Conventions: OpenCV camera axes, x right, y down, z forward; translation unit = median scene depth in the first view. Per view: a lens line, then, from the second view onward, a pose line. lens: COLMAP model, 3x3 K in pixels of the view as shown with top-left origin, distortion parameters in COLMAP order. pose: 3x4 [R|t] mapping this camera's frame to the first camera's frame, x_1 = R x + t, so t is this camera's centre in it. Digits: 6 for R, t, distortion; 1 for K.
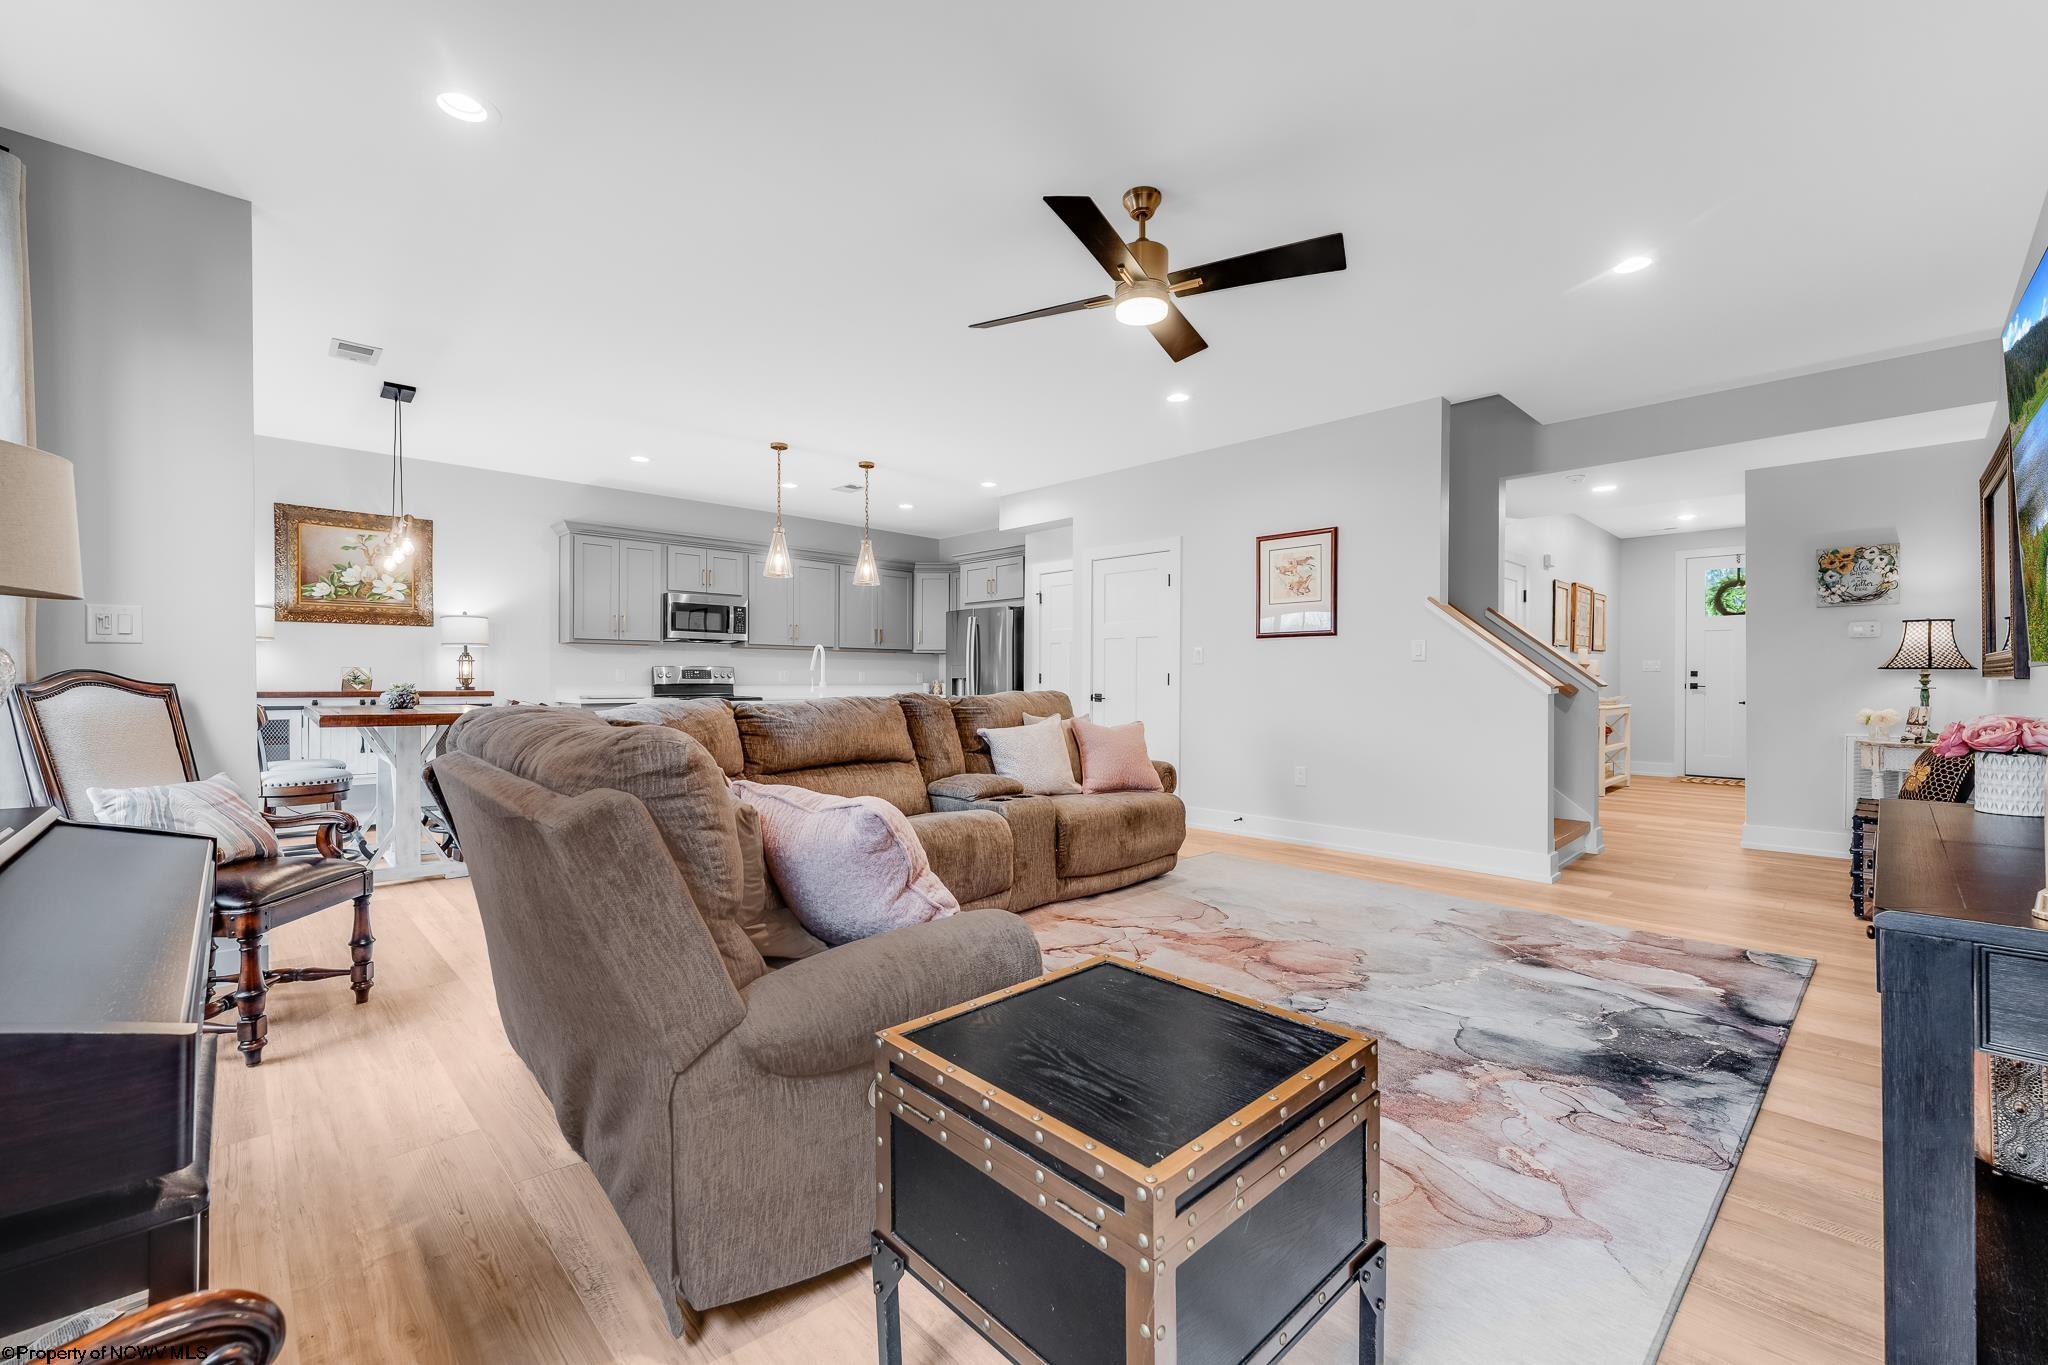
lens RADIAL K [[835.2, 0, 1014.2], [0, 835.2, 682.2], [0, 0, 1]] dist [-0.000324, -0.000675]
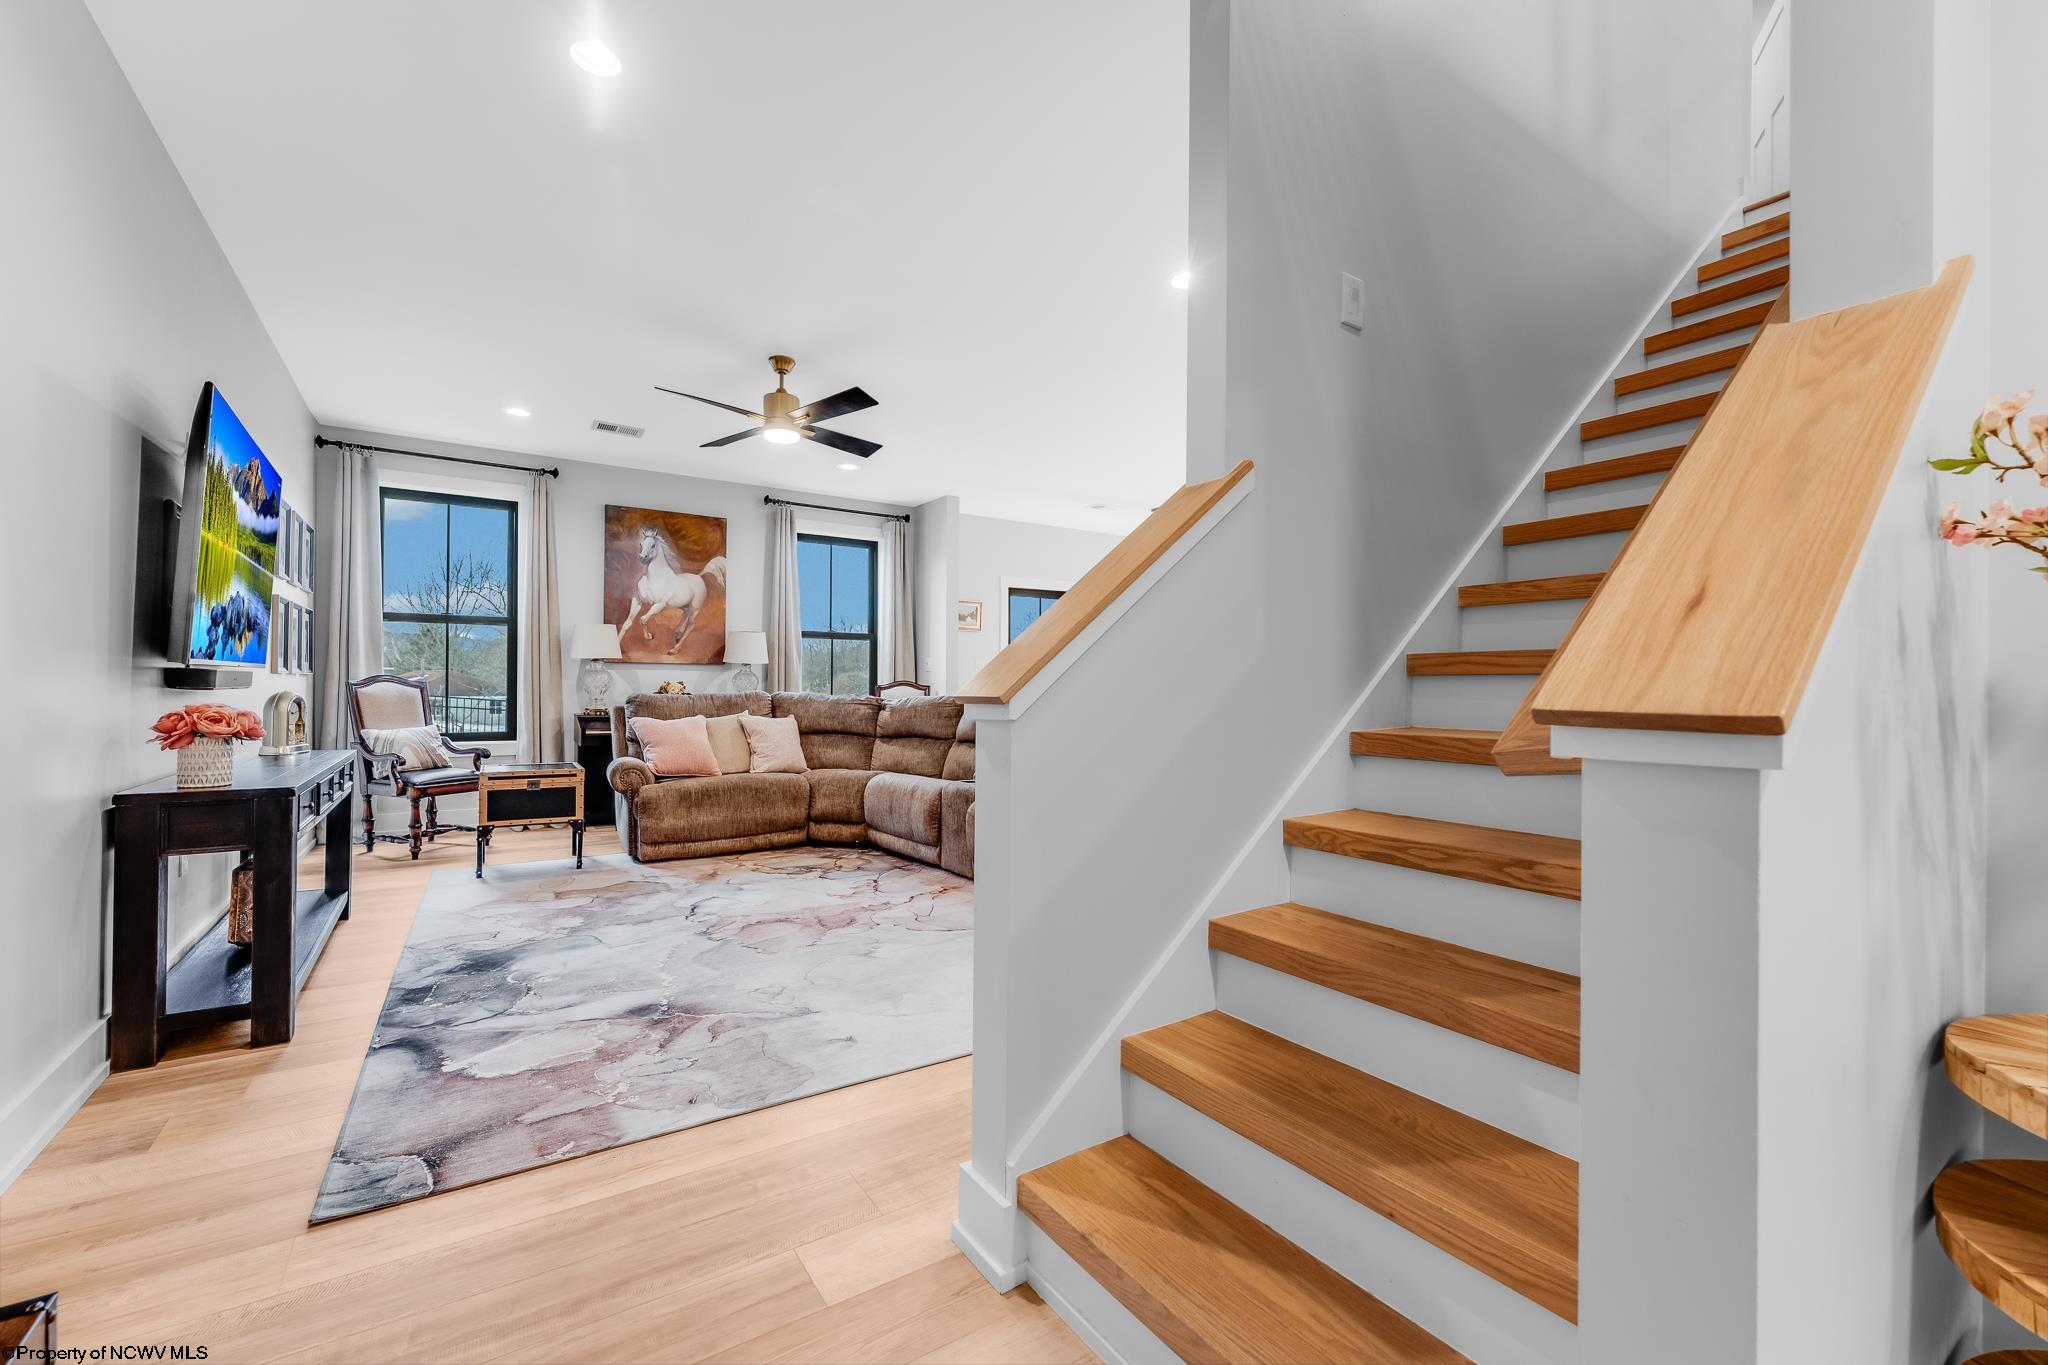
lens RADIAL K [[835.2, 0, 1014.2], [0, 835.2, 682.2], [0, 0, 1]] dist [-0.000324, -0.000675]
pose [[-0.182715, -0.006746, -0.983143, 1.237785], [-0.011278, 0.999925, -0.004765, 0.000209], [0.983101, 0.010217, -0.182778, 1.351618]]
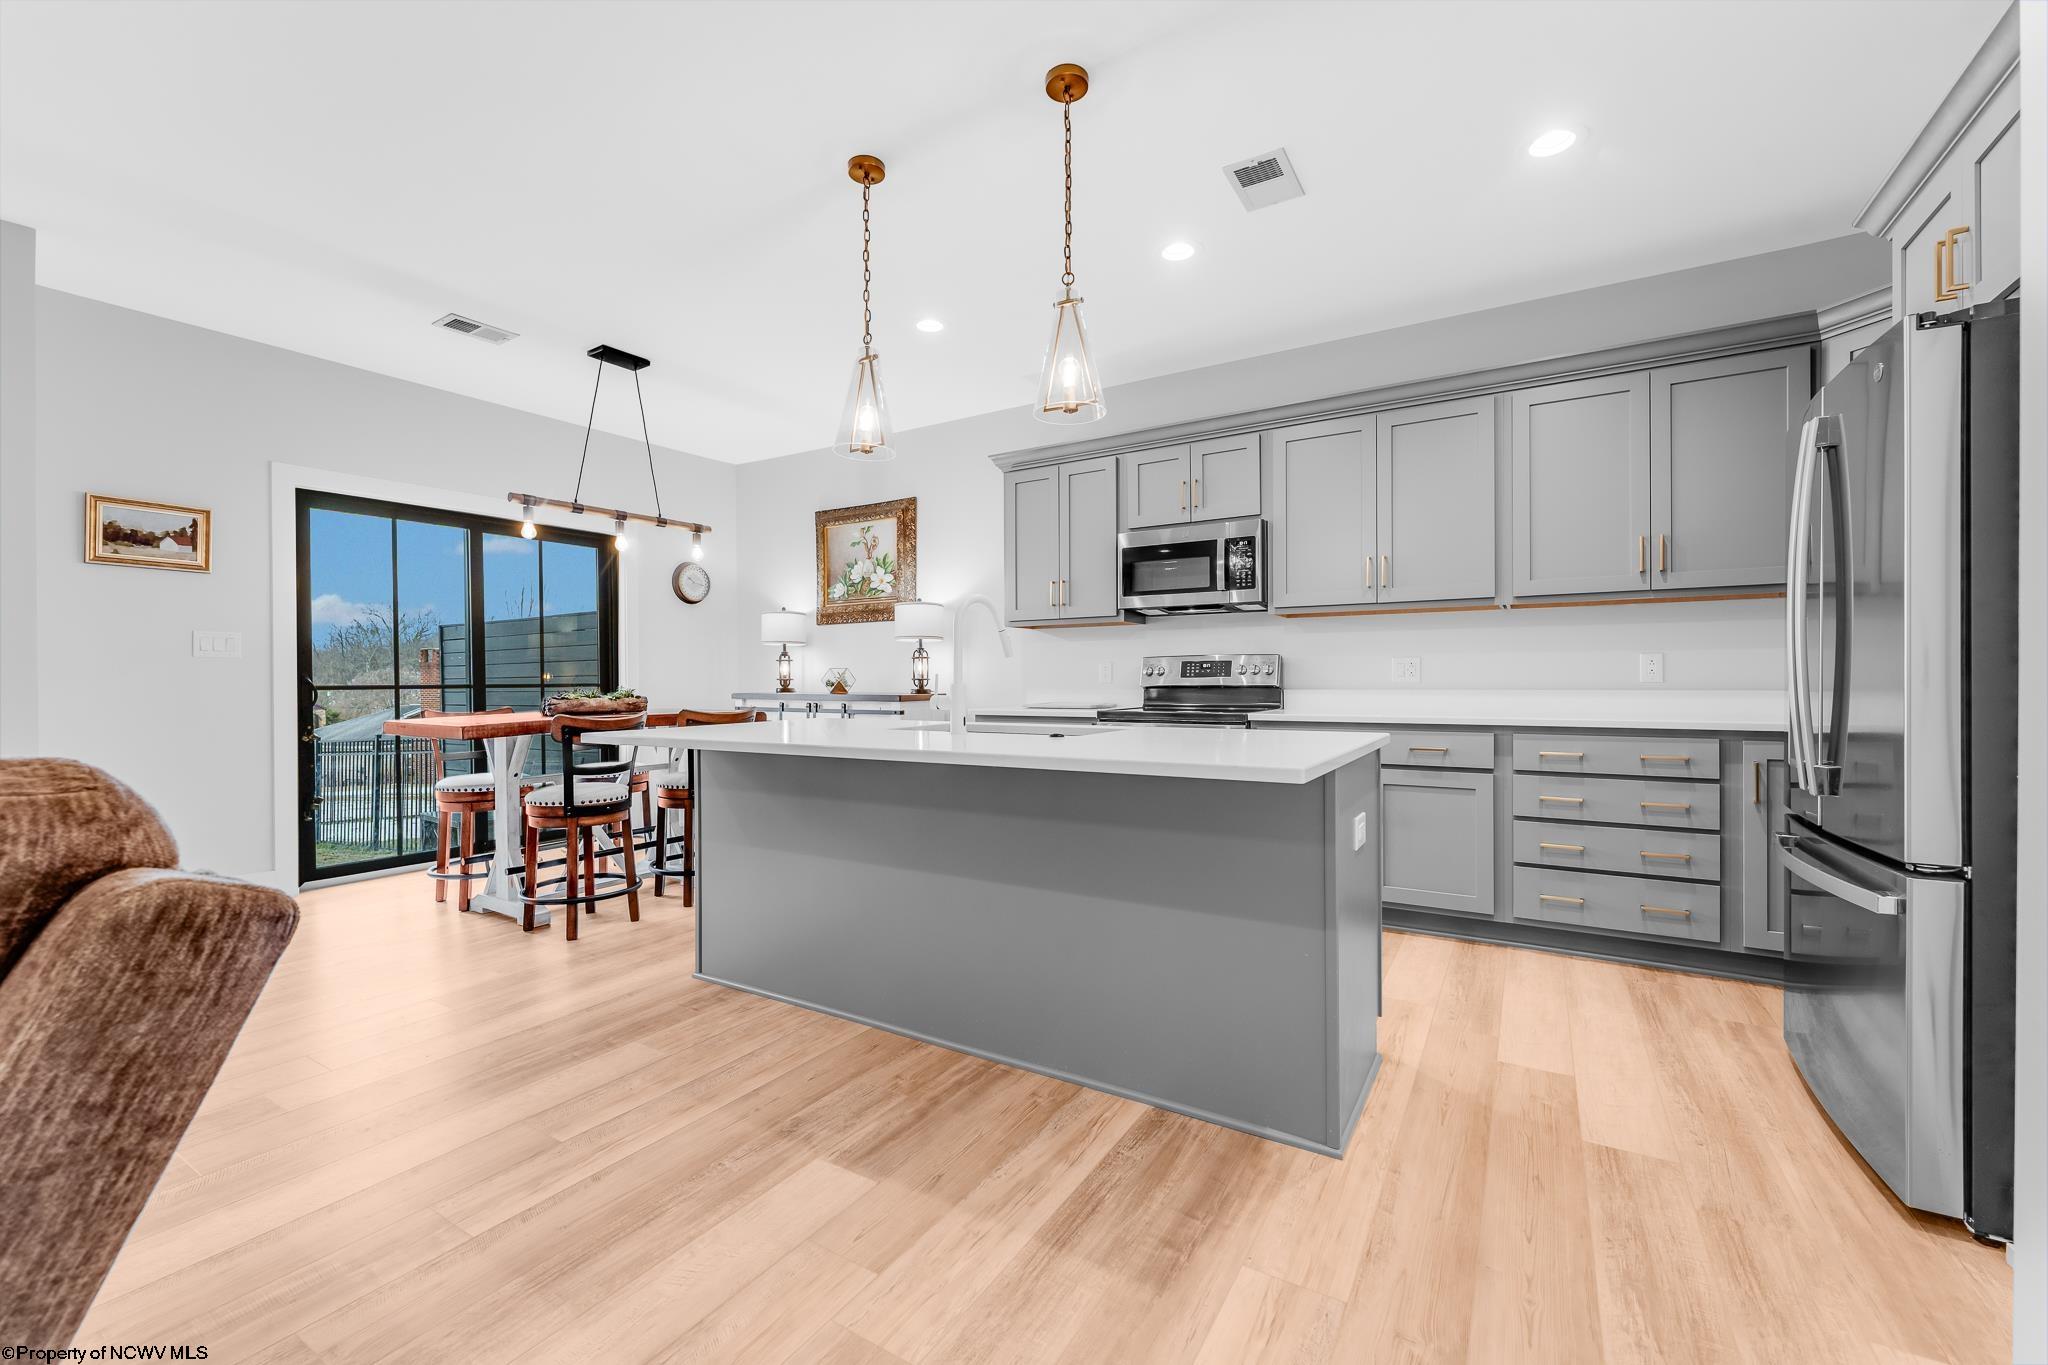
lens RADIAL K [[835.2, 0, 1014.2], [0, 835.2, 682.2], [0, 0, 1]] dist [-0.000324, -0.000675]
pose [[0.244802, -0.000705, -0.969573, 0.300844], [0.003910, 0.999992, 0.000260, -0.002493], [0.969565, -0.003854, 0.244803, 1.593293]]
